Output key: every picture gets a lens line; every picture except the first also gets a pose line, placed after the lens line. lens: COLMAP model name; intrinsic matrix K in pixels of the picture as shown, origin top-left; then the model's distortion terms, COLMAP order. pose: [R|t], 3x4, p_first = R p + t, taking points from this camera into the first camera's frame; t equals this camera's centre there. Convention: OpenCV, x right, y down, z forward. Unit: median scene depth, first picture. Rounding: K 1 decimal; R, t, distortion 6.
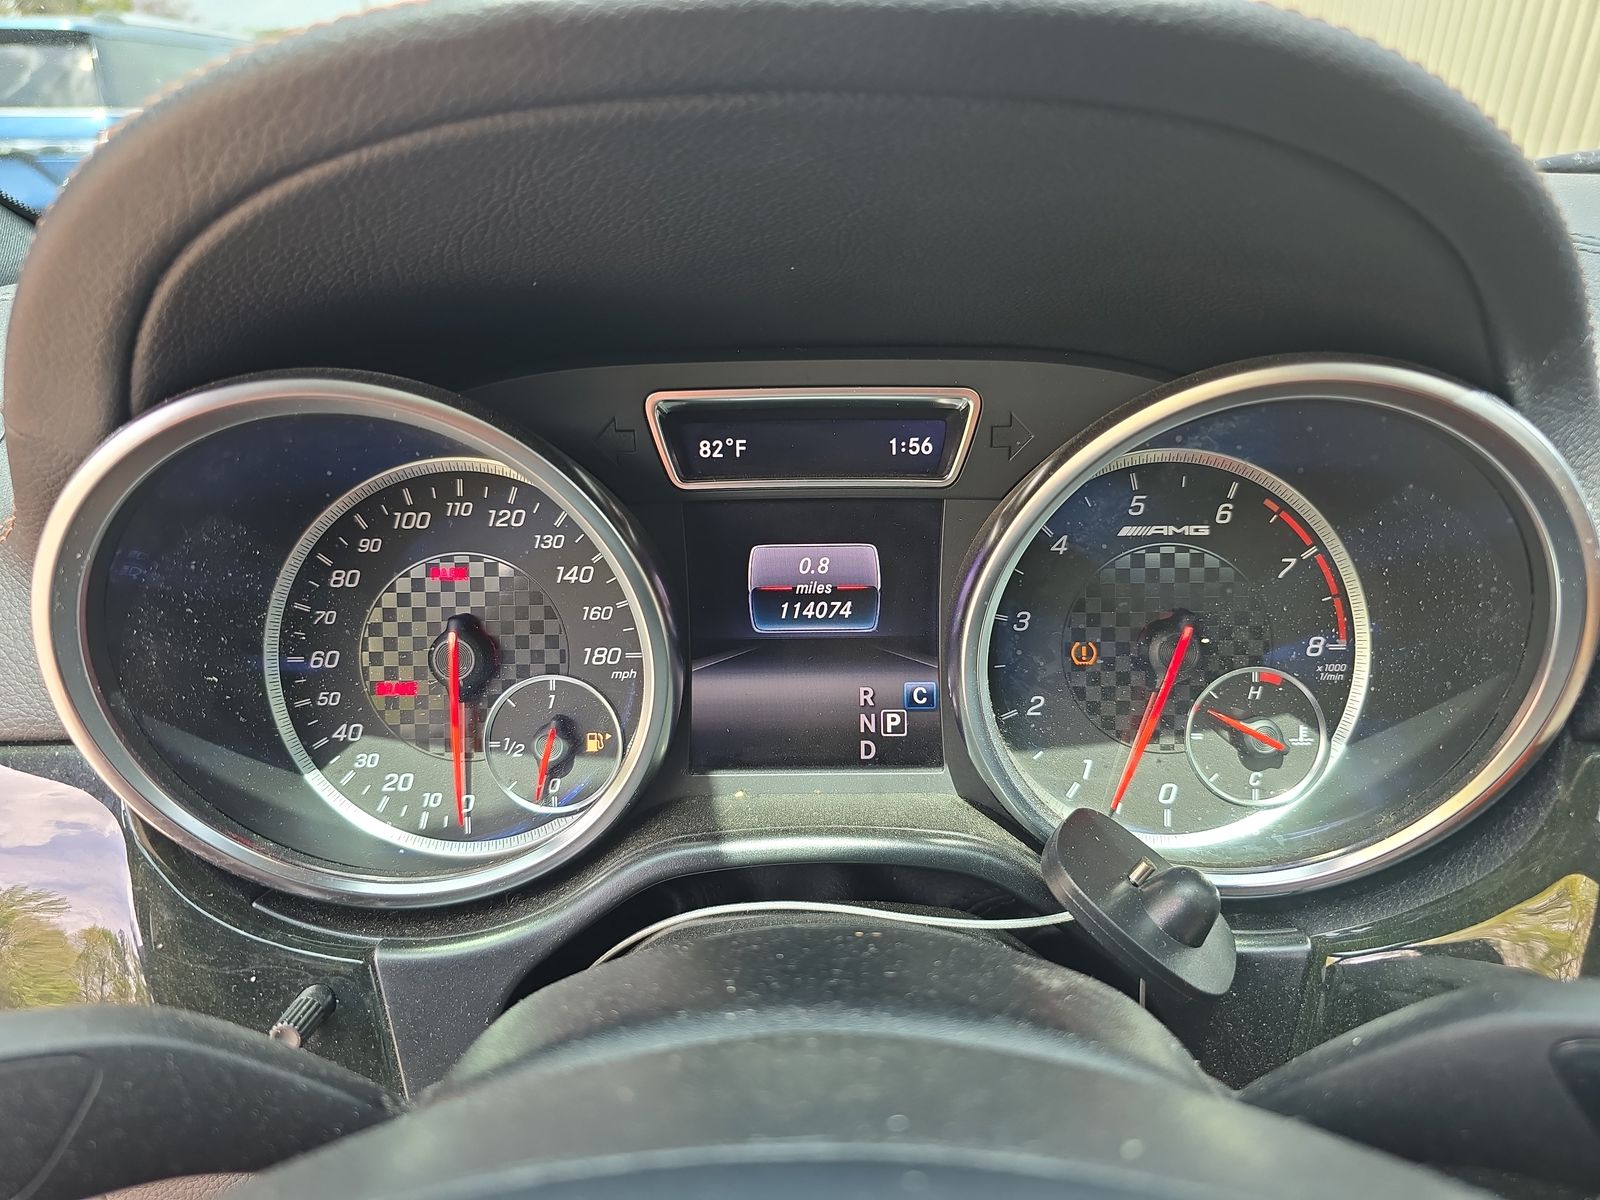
lens RADIAL K [[1056.5, 0, 799.8], [0, 1056.5, 595.4], [0, 0, 1]] dist [0.009433, -0.002620]
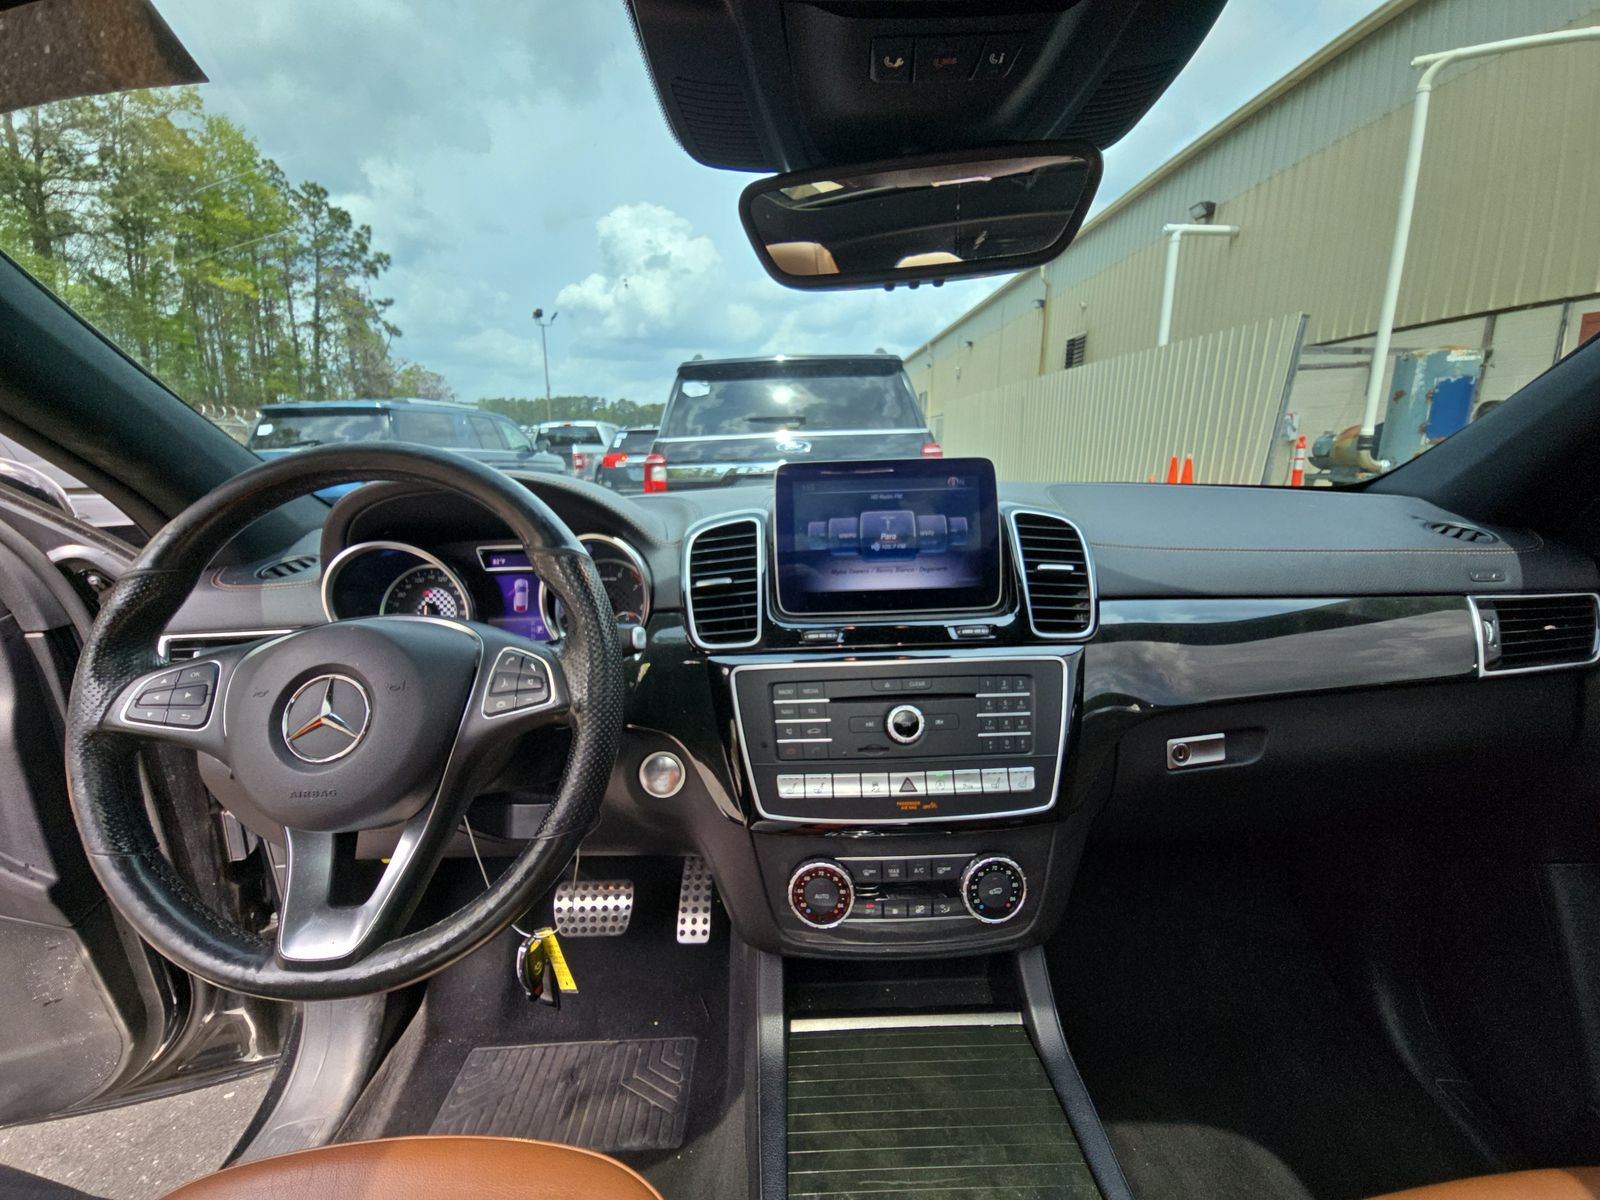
lens RADIAL K [[650.7, 0, 818.3], [0, 650.7, 614.9], [0, 0, 1]] dist [-0.003628, -0.000757]
pose [[0.999812, -0.017566, 0.008261, 1.127374], [0.018608, 0.988476, -0.150232, 0.459261], [-0.005527, 0.150357, 0.988616, -1.432227]]
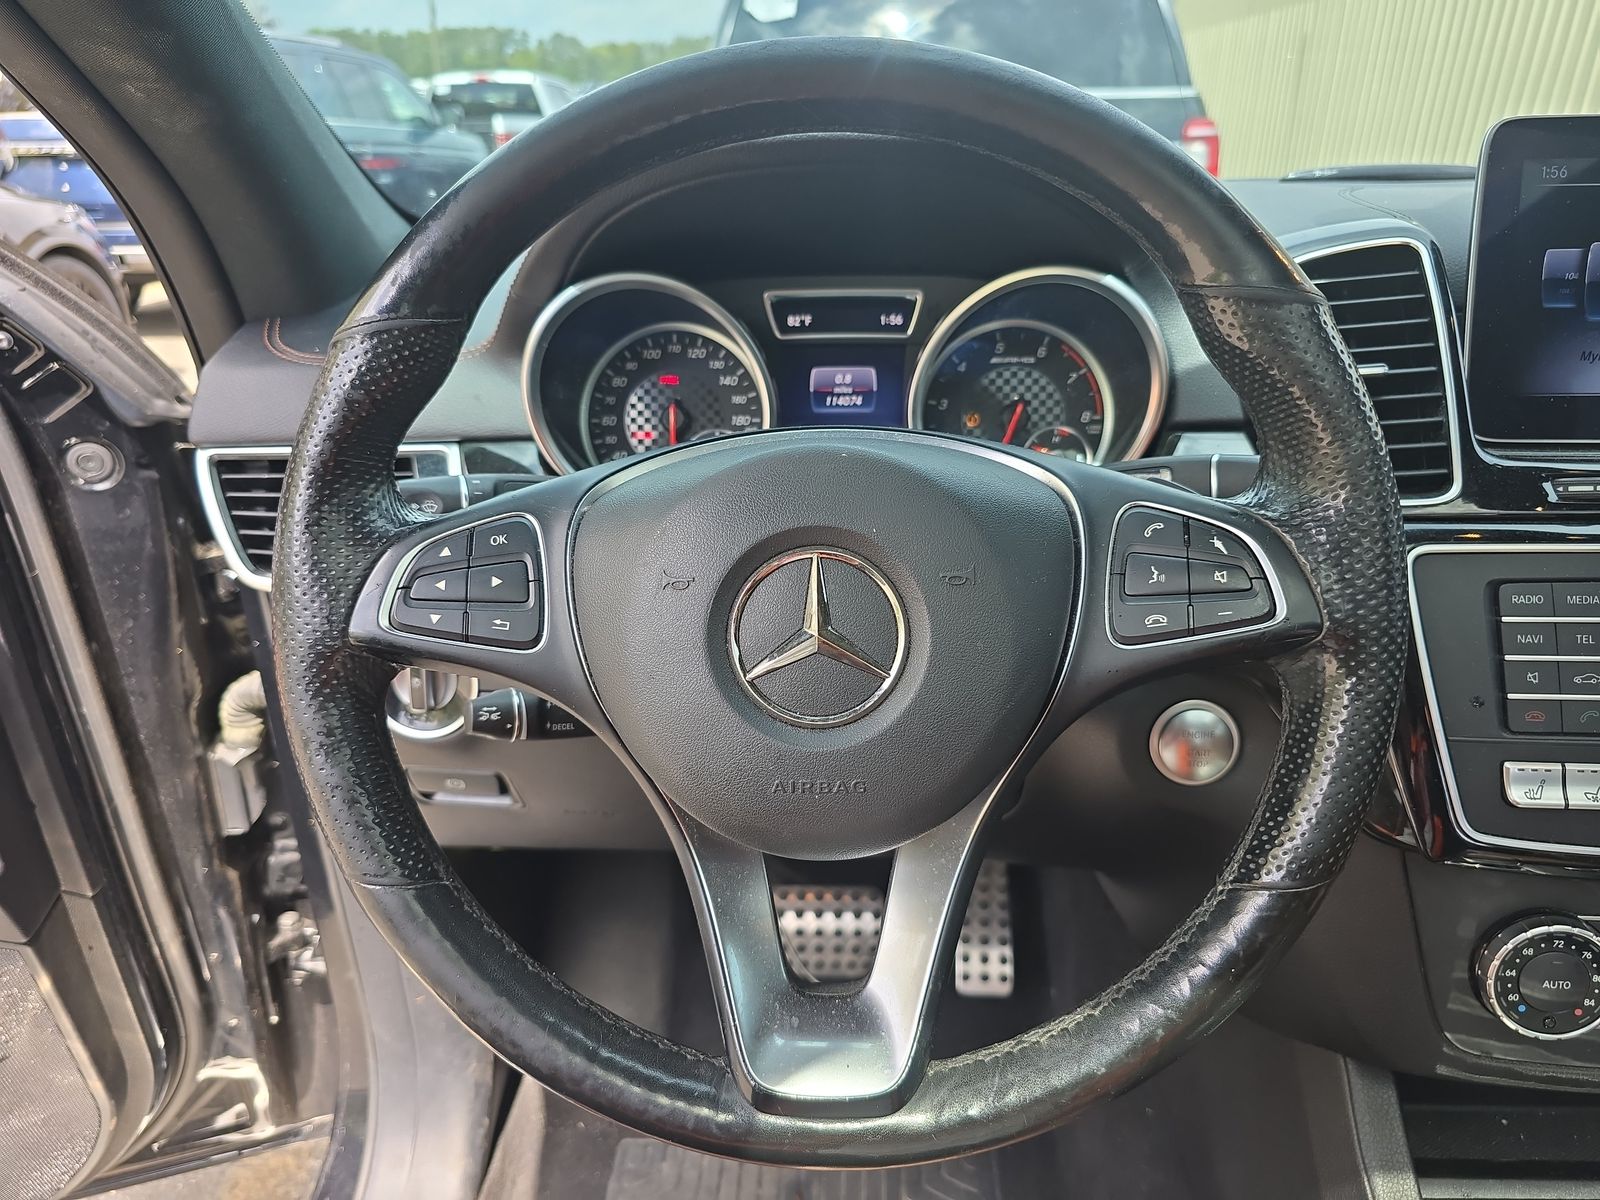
lens RADIAL K [[1056.5, 0, 770.0], [0, 1056.5, 606.0], [0, 0, 1]] dist [0.009433, -0.002620]
pose [[0.999225, 0.014138, -0.036745, -0.048390], [-0.013521, 0.999764, 0.016987, 0.389753], [0.036977, -0.016477, 0.999180, -1.092591]]
